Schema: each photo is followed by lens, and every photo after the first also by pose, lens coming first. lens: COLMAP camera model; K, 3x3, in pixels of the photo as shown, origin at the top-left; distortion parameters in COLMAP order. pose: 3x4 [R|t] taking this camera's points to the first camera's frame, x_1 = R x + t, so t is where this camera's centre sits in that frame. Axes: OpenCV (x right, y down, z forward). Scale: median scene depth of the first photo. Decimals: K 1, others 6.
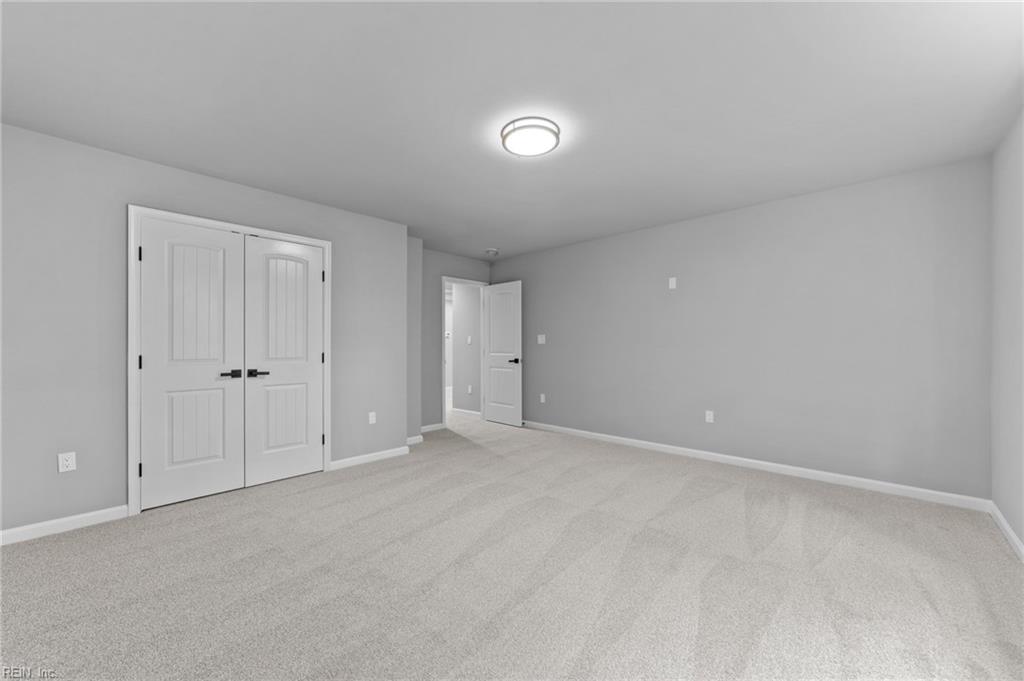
lens RADIAL K [[402.2, 0, 514.0], [0, 402.2, 341.0], [0, 0, 1]] dist [-0.002467, -0.000317]
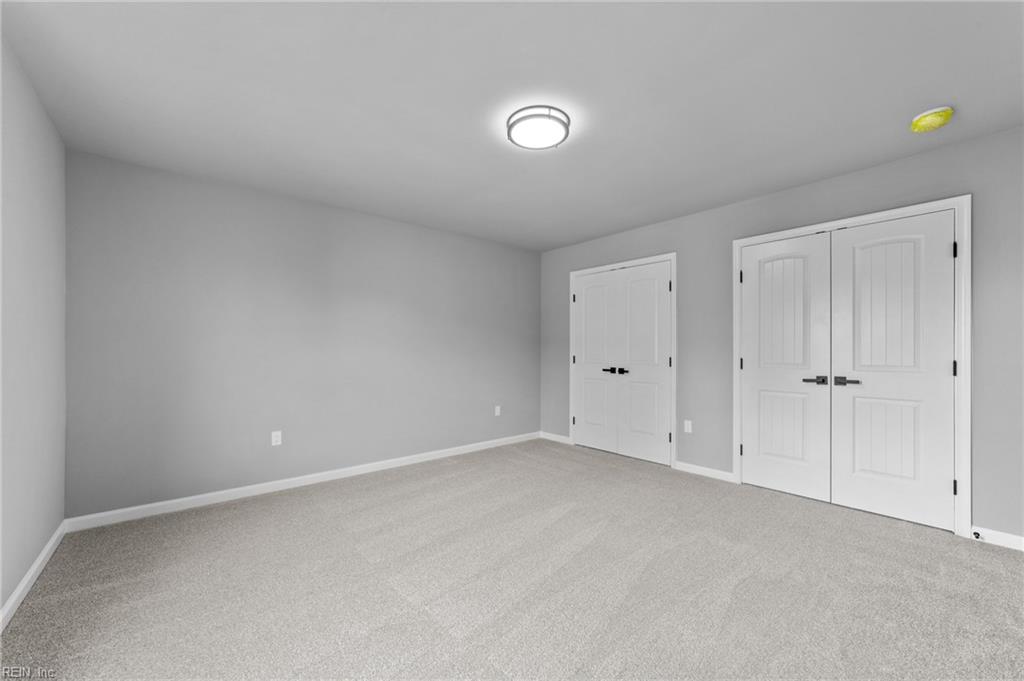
lens RADIAL K [[402.2, 0, 509.1], [0, 402.2, 347.5], [0, 0, 1]] dist [-0.002467, -0.000317]
pose [[-0.126100, -0.004311, -0.992008, 0.348383], [0.008397, 0.999950, -0.005413, 0.003120], [0.991982, -0.009012, -0.126057, 0.381703]]
